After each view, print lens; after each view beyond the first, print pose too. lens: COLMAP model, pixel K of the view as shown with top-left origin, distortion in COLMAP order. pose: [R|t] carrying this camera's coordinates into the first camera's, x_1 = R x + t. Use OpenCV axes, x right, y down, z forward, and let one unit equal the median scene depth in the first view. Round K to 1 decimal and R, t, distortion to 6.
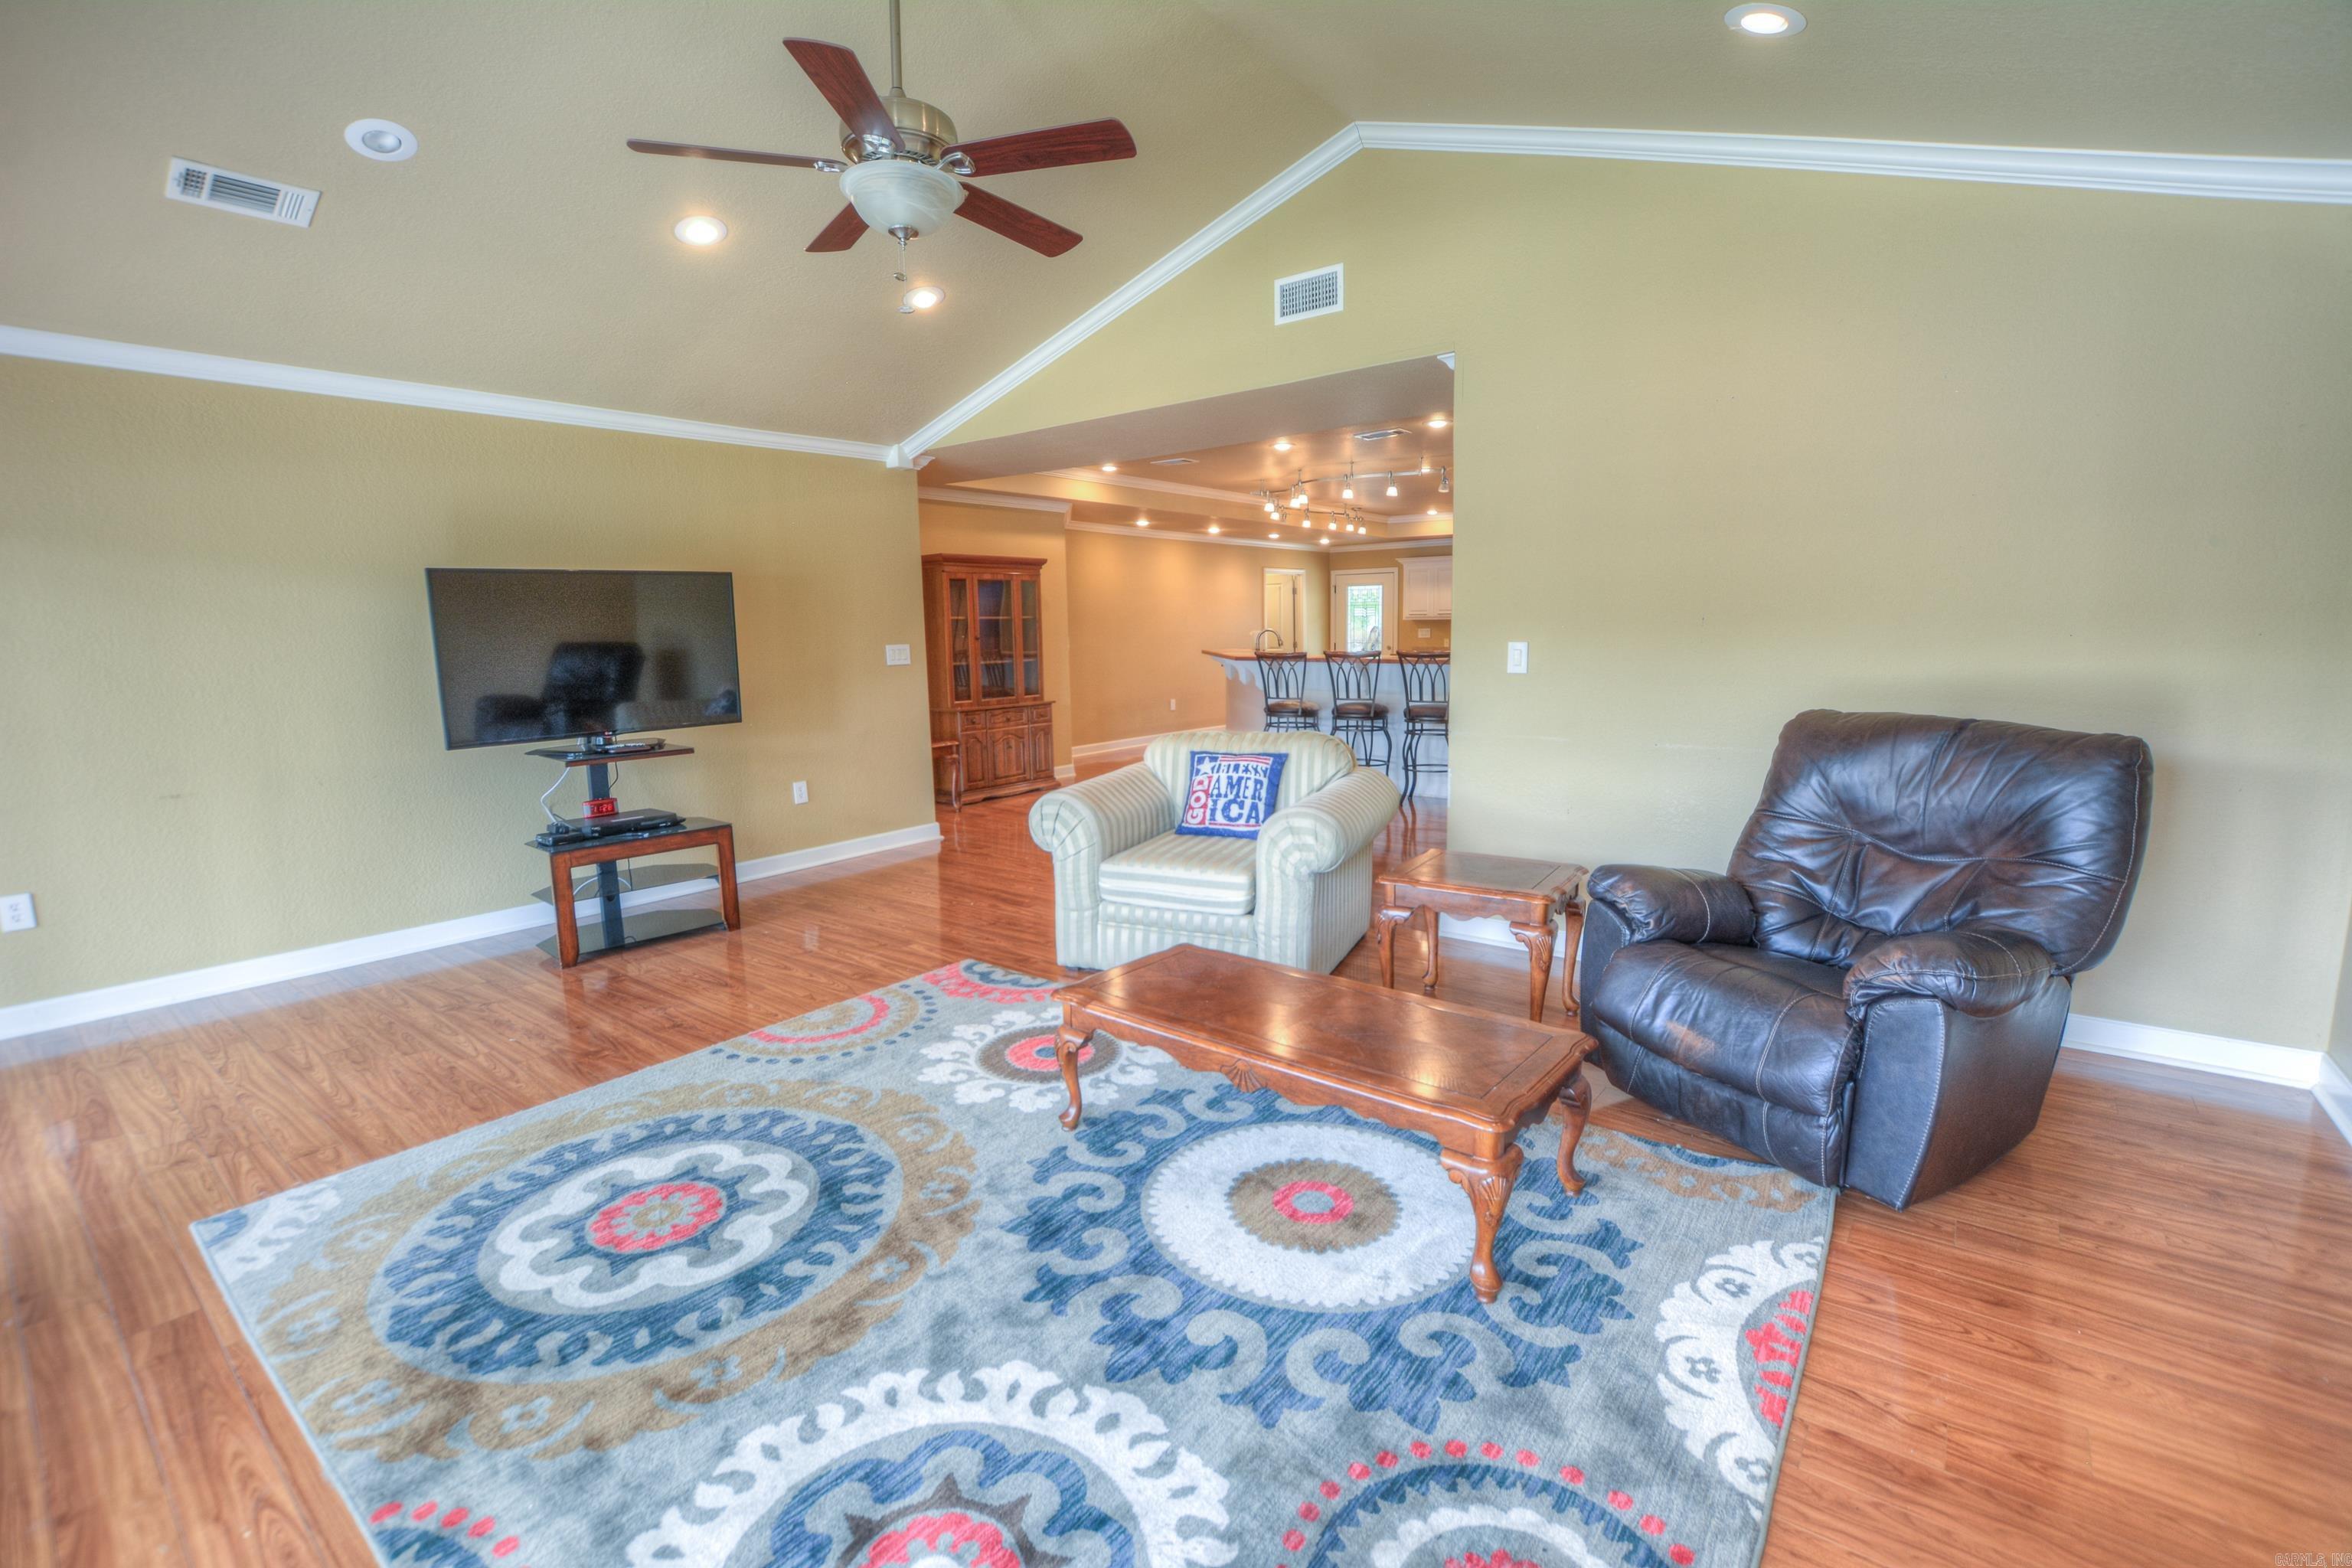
lens RADIAL K [[1037.5, 0, 1168.4], [0, 1037.5, 780.8], [0, 0, 1]] dist [-0.027846, 0.000095]
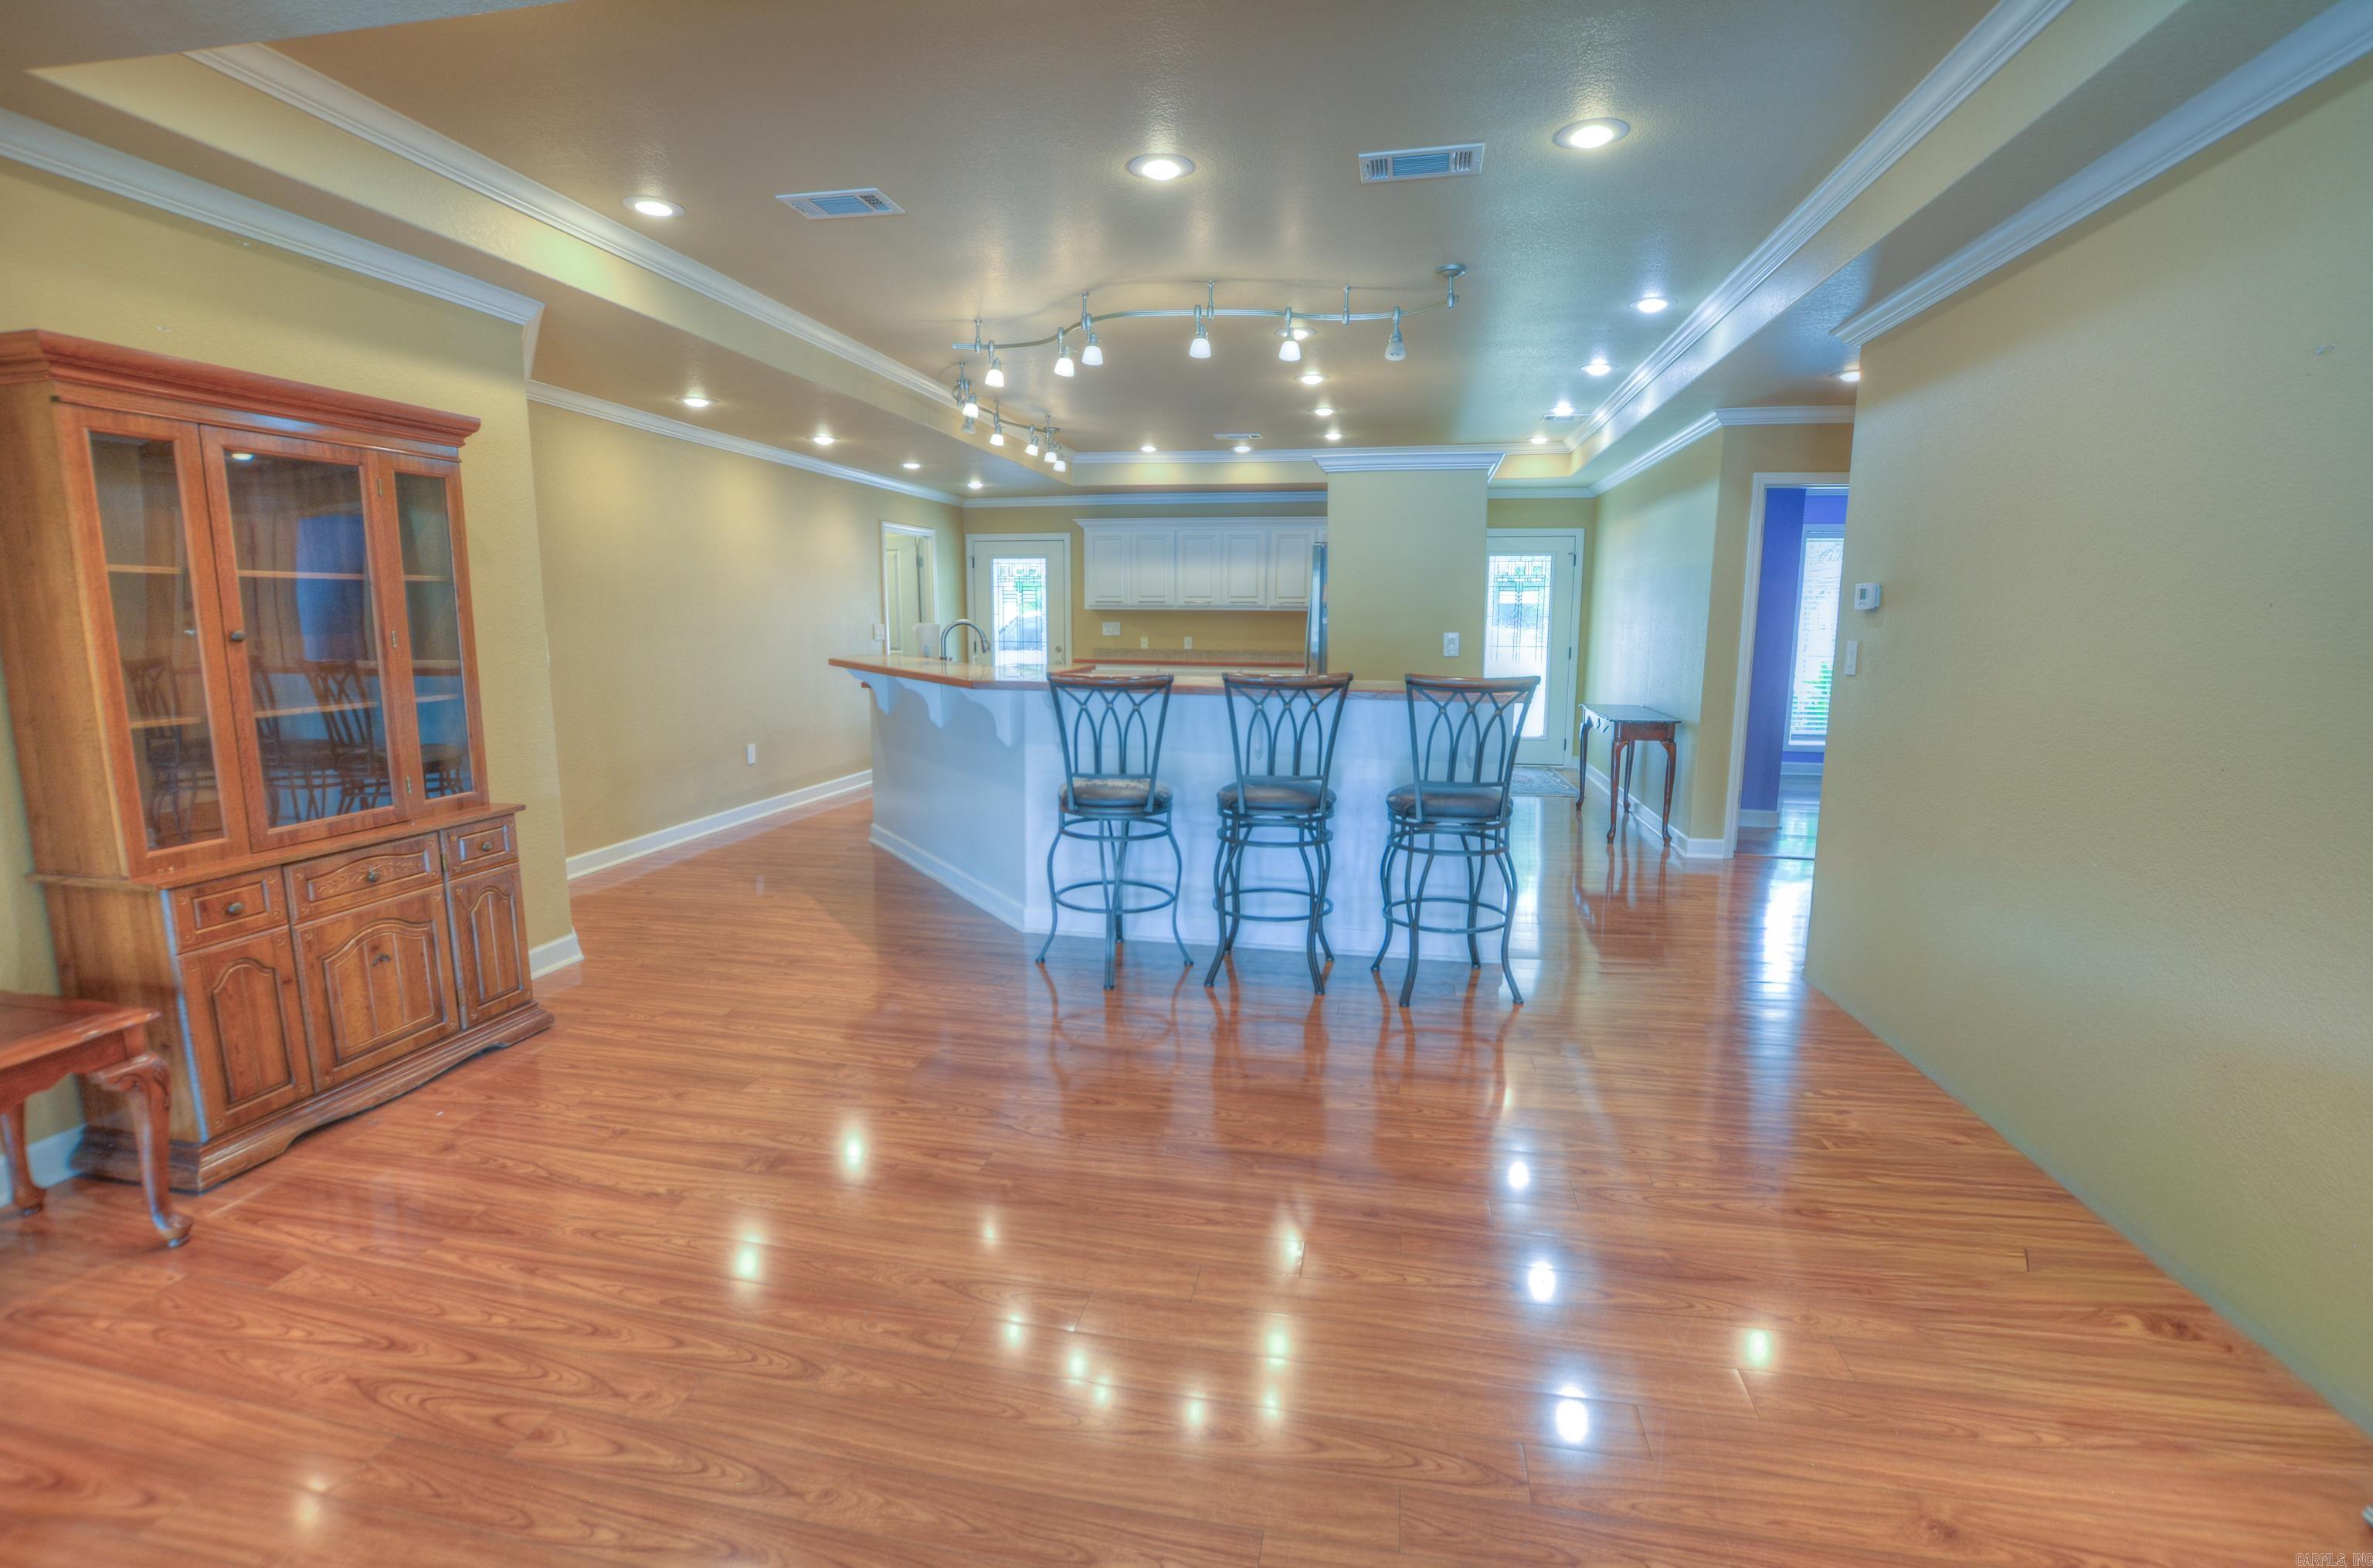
lens RADIAL K [[1045.4, 0, 1182.4], [0, 1045.4, 777.0], [0, 0, 1]] dist [-0.028518, 0.000854]
pose [[0.882702, -0.051307, 0.467124, -0.070640], [0.049798, 0.998638, 0.015586, -0.077844], [-0.467287, 0.009504, 0.884055, 0.539096]]
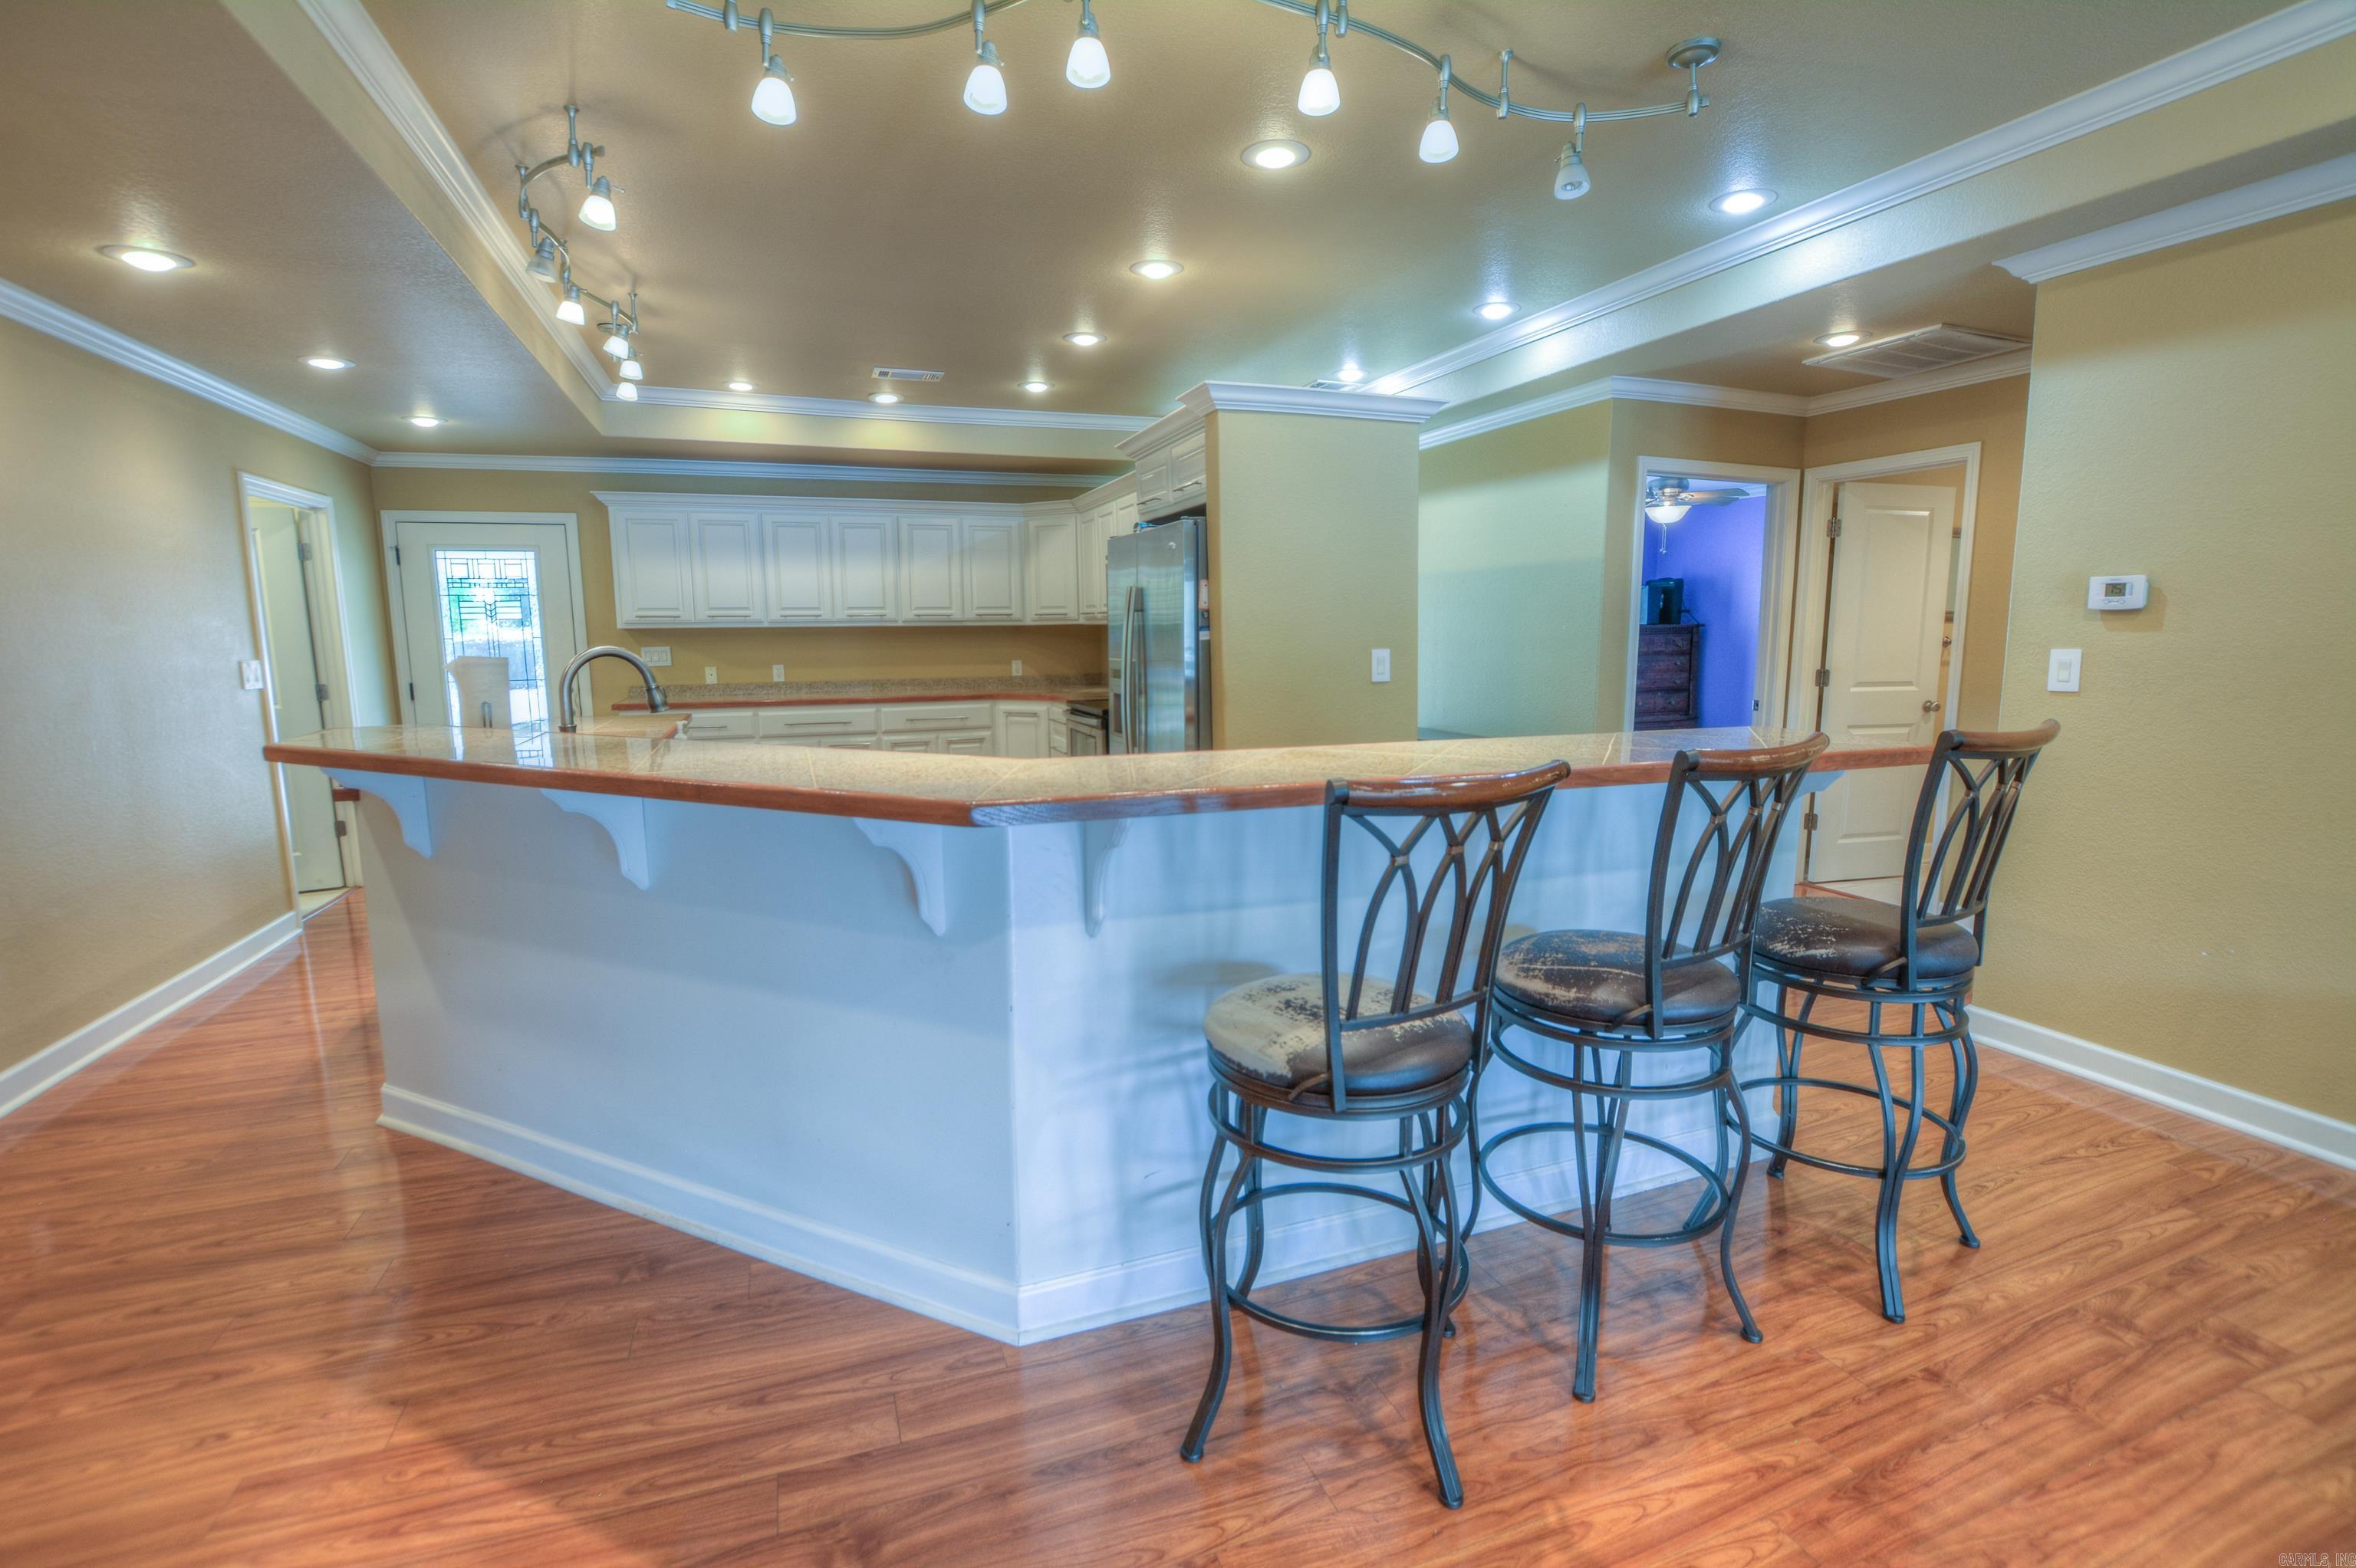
lens RADIAL K [[1039.2, 0, 1170.4], [0, 1039.2, 780.8], [0, 0, 1]] dist [-0.027846, 0.000095]
pose [[0.510967, -0.111547, 0.852332, -0.065399], [0.128543, 0.990311, 0.052544, -0.123580], [-0.849935, 0.082713, 0.520354, 0.853066]]
